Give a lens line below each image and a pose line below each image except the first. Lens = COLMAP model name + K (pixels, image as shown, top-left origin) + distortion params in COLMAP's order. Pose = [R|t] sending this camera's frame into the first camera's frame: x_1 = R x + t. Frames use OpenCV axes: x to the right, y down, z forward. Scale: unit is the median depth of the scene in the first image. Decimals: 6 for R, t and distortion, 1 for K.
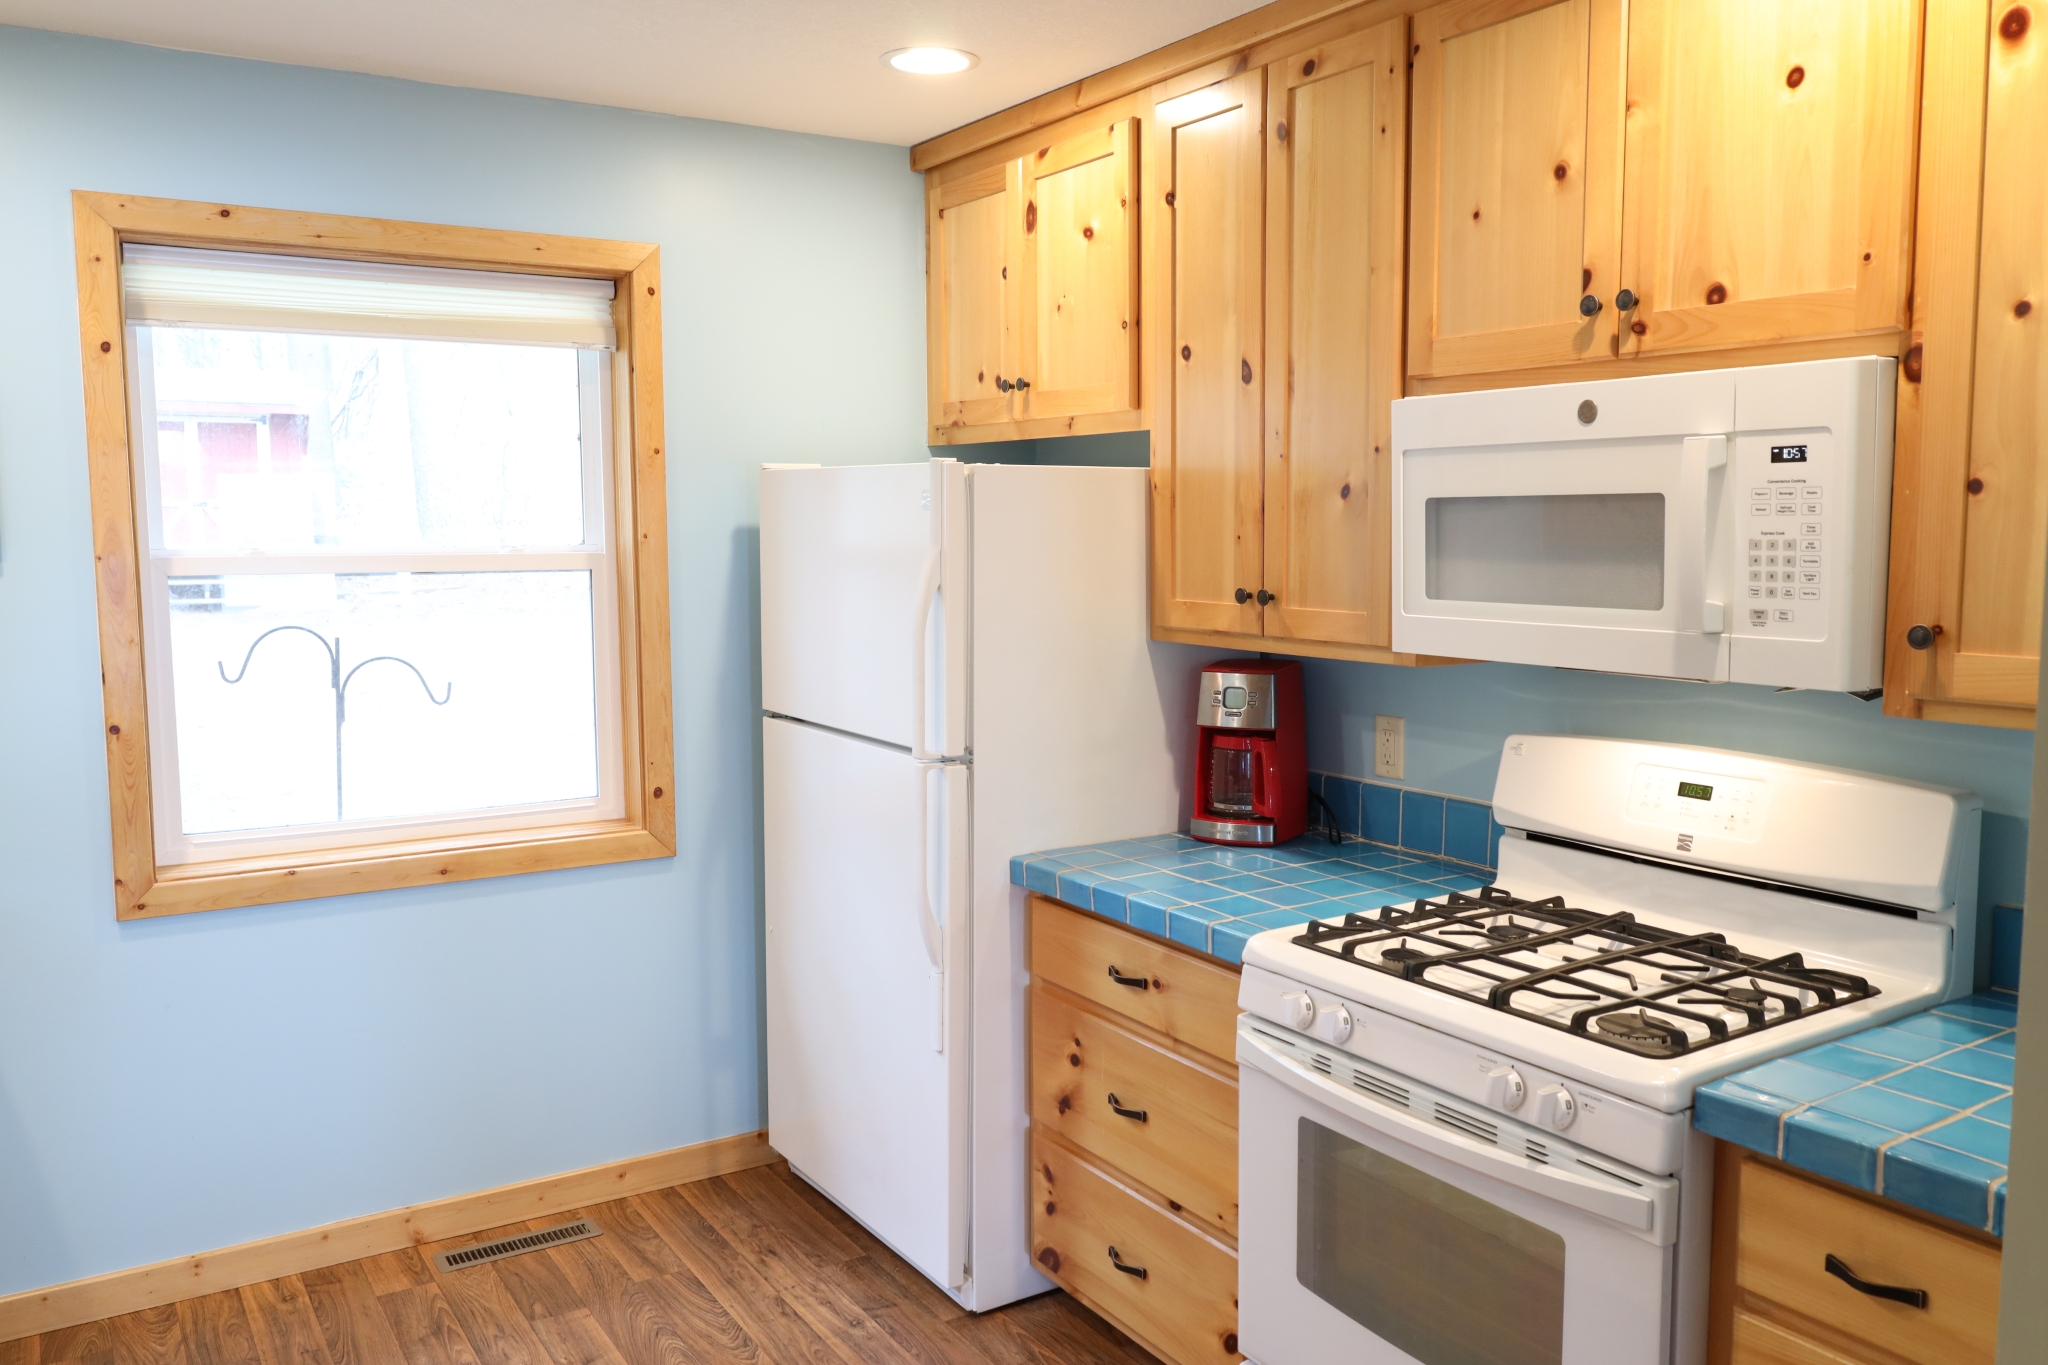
lens RADIAL K [[1582.1, 0, 1018.1], [0, 1582.1, 688.1], [0, 0, 1]] dist [-0.004295, -0.003209]
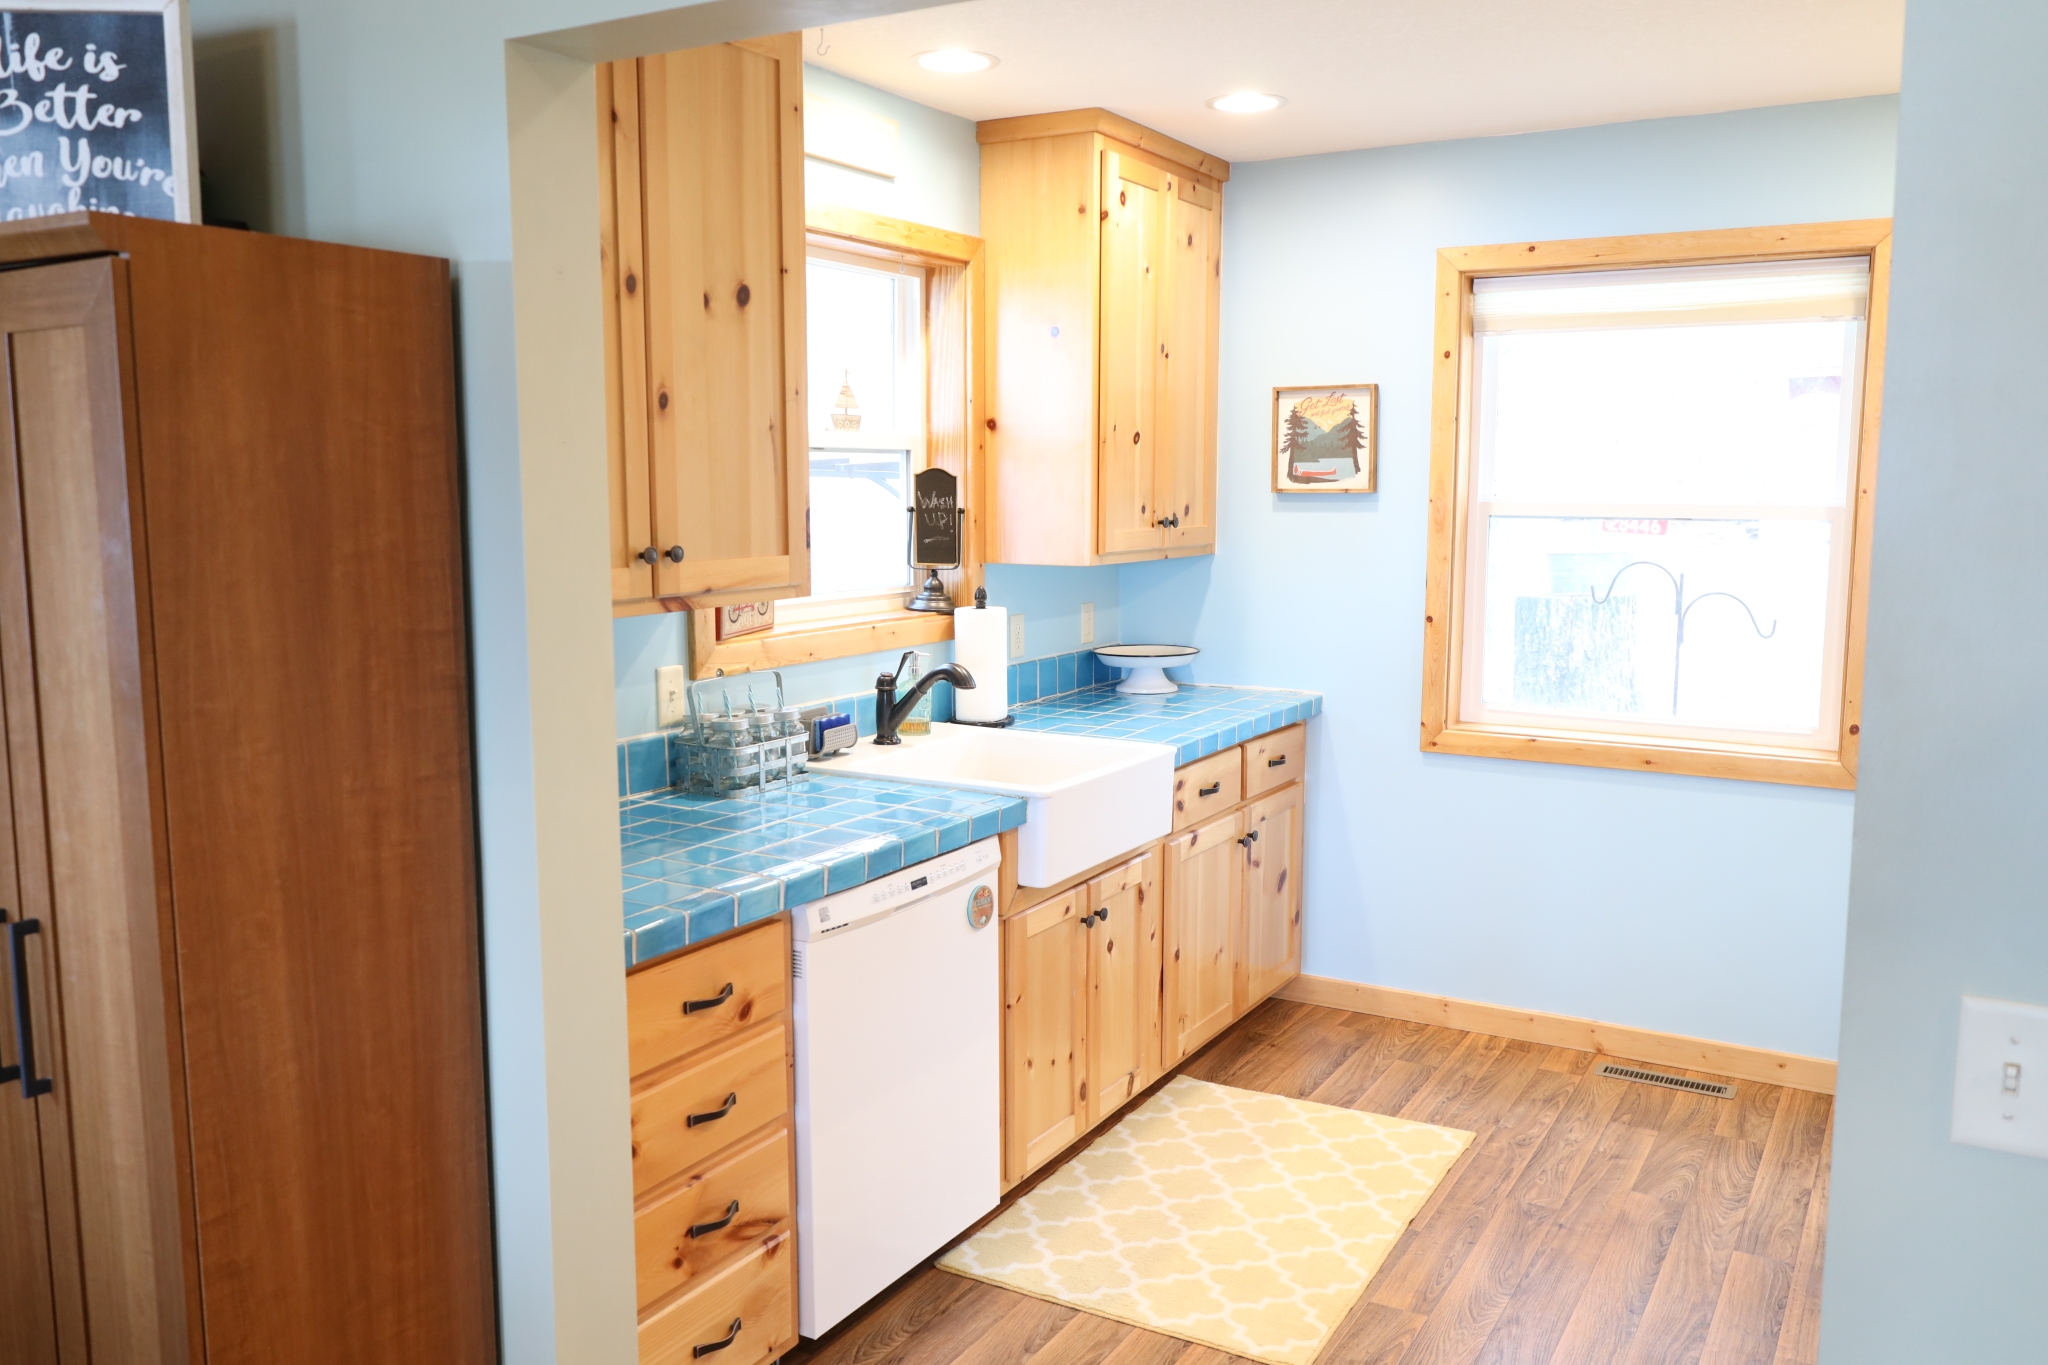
lens RADIAL K [[1560.5, 0, 1019.9], [0, 1560.5, 684.6], [0, 0, 1]] dist [-0.038493, 0.021908]
pose [[0.453942, 0.118848, -0.883069, 0.505802], [-0.096887, 0.991772, 0.083673, 0.003003], [0.885748, 0.047576, 0.461722, 0.008870]]
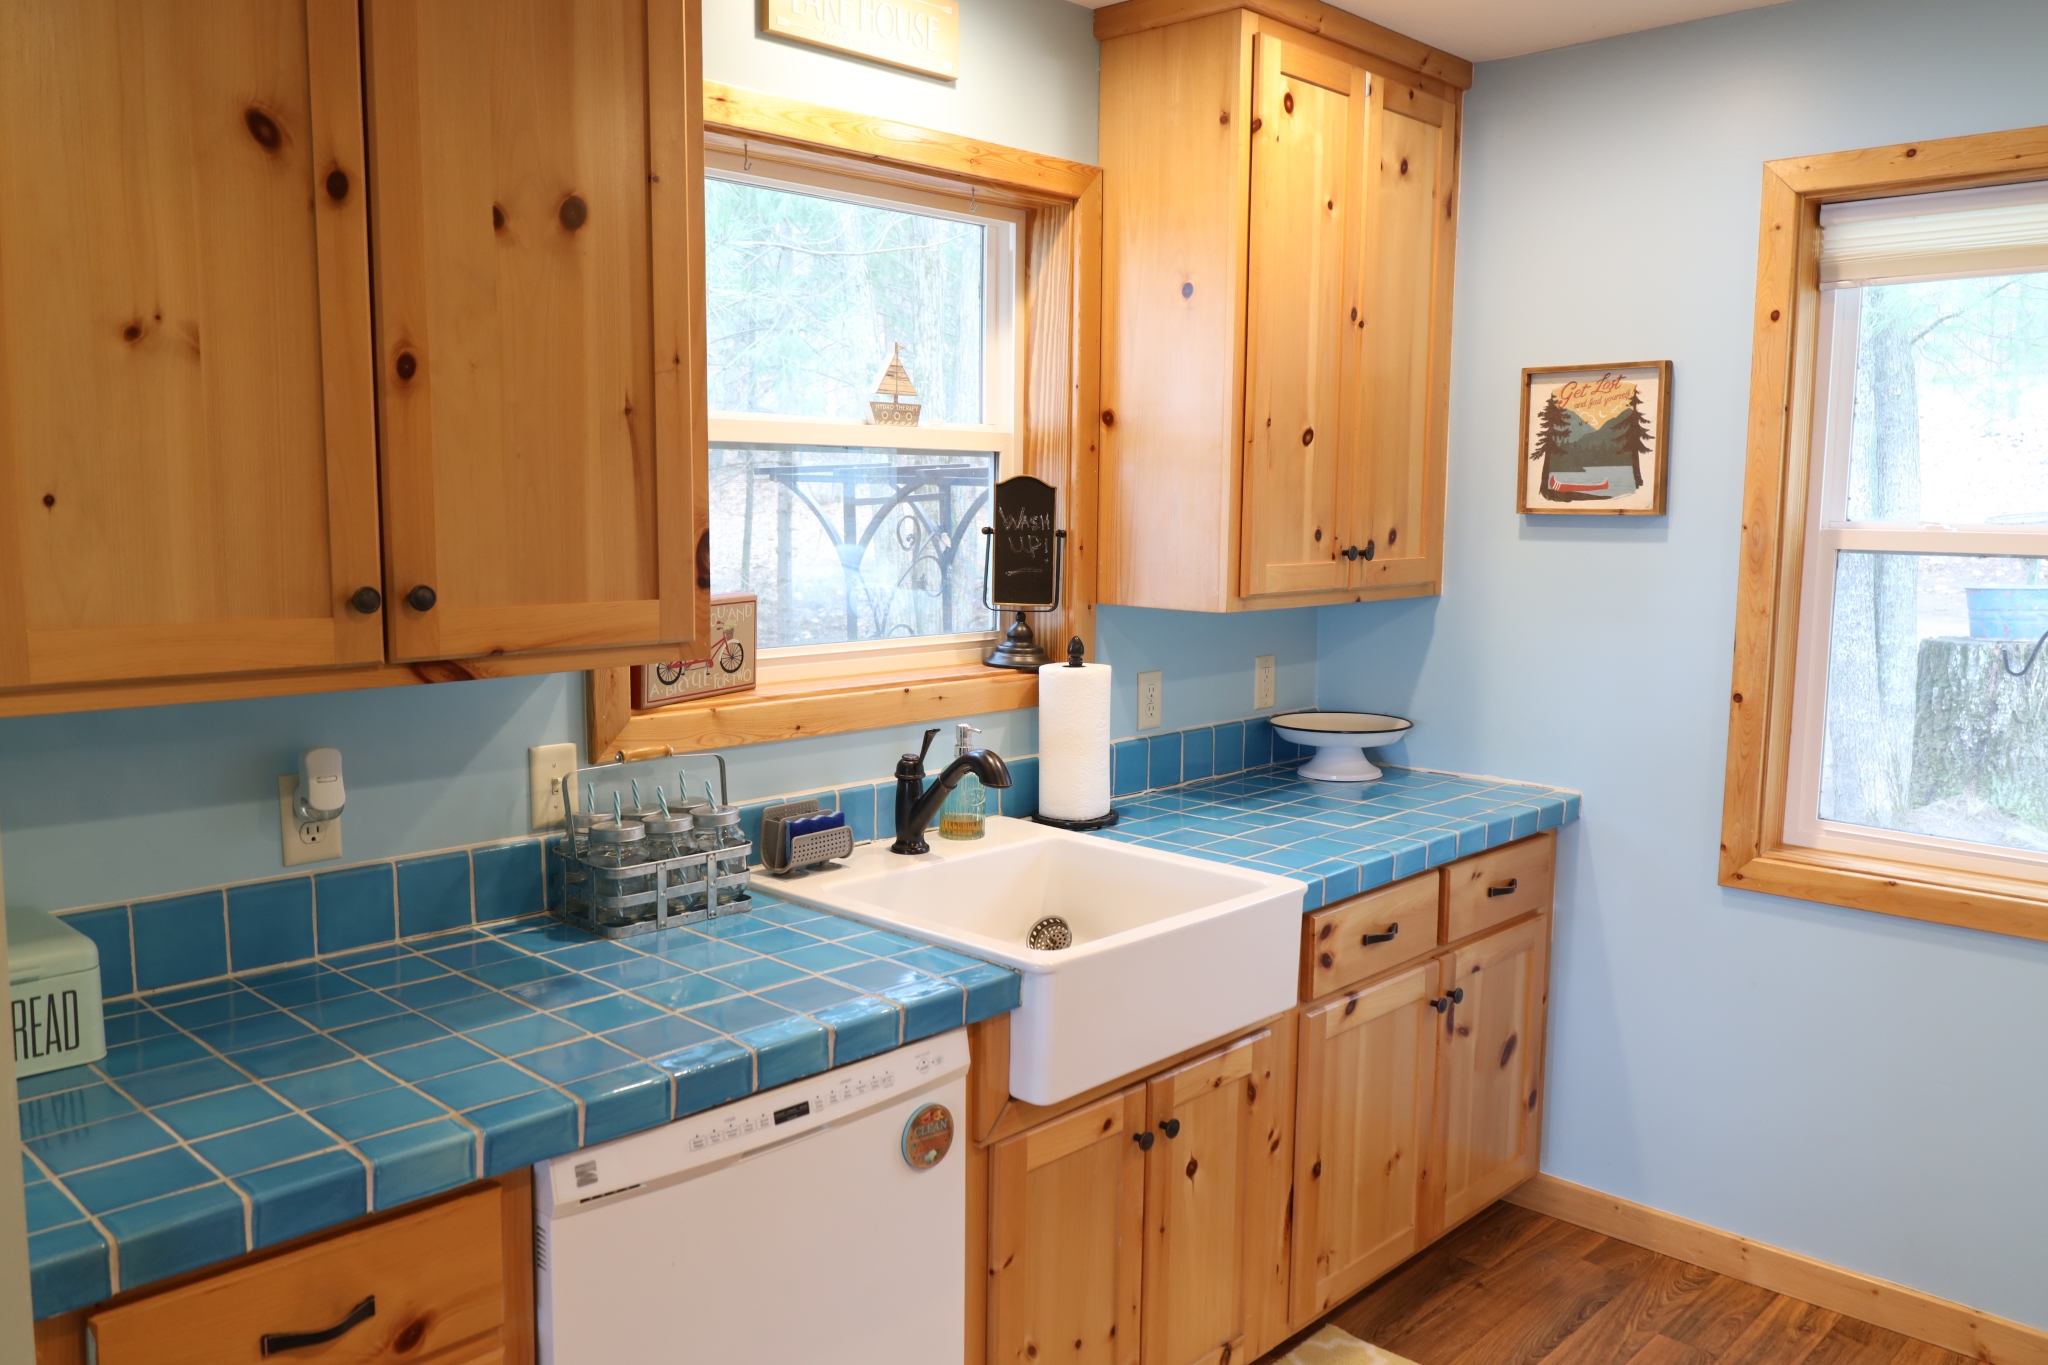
lens RADIAL K [[1560.5, 0, 1019.9], [0, 1560.5, 684.6], [0, 0, 1]] dist [-0.038493, 0.021908]
pose [[0.236094, 0.123910, -0.963798, 0.261043], [-0.113149, 0.988595, 0.099381, -0.027241], [0.965120, 0.085590, 0.247422, 0.299688]]
